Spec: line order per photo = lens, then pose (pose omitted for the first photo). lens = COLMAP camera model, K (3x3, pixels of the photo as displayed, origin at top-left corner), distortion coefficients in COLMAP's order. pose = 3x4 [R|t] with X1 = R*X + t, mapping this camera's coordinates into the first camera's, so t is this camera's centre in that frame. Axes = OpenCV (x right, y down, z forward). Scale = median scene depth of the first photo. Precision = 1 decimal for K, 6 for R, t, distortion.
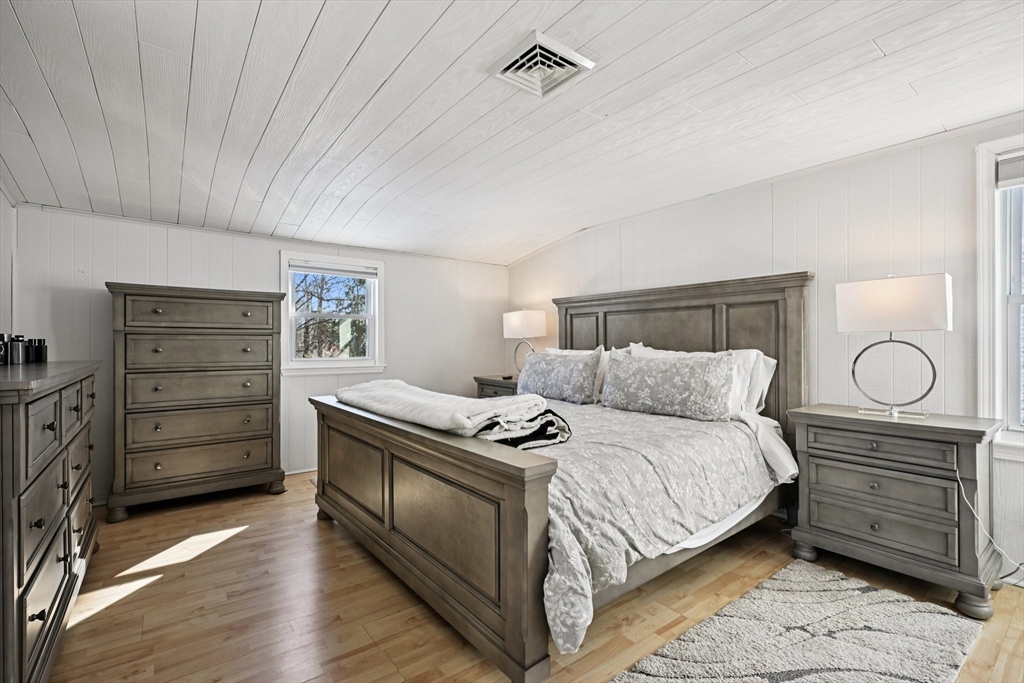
lens RADIAL K [[460.4, 0, 507.9], [0, 460.4, 339.9], [0, 0, 1]] dist [0.000952, -0.000341]
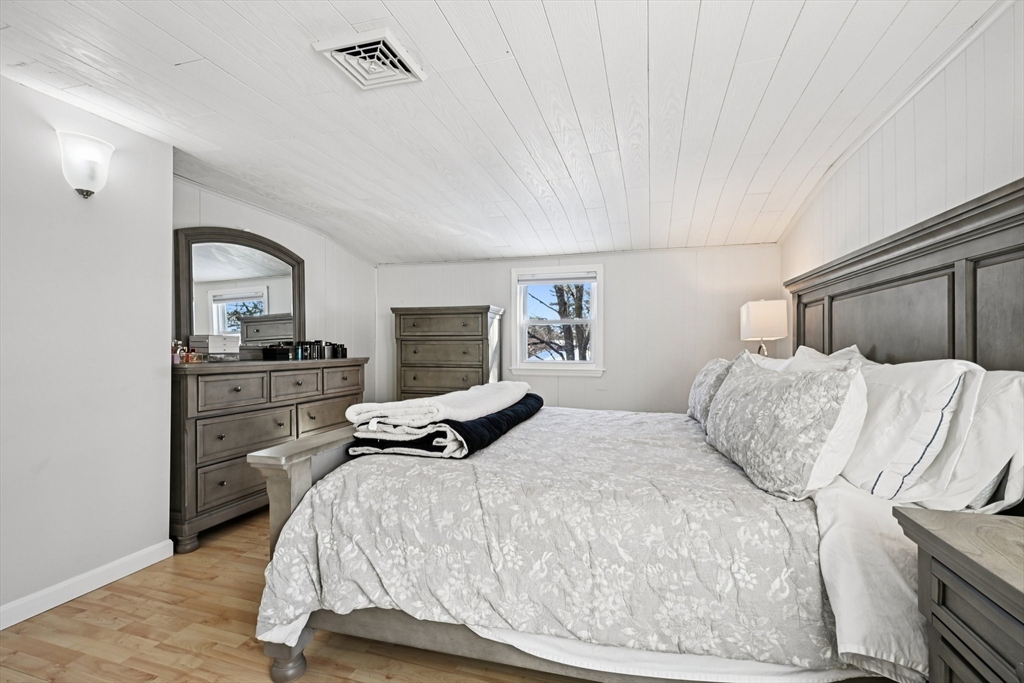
lens RADIAL K [[460.4, 0, 507.9], [0, 460.4, 339.9], [0, 0, 1]] dist [0.000952, -0.000341]
pose [[0.584454, -0.012615, -0.811329, 0.680895], [0.005851, 0.999919, -0.011332, 0.004101], [0.811406, 0.001876, 0.584480, 0.429950]]
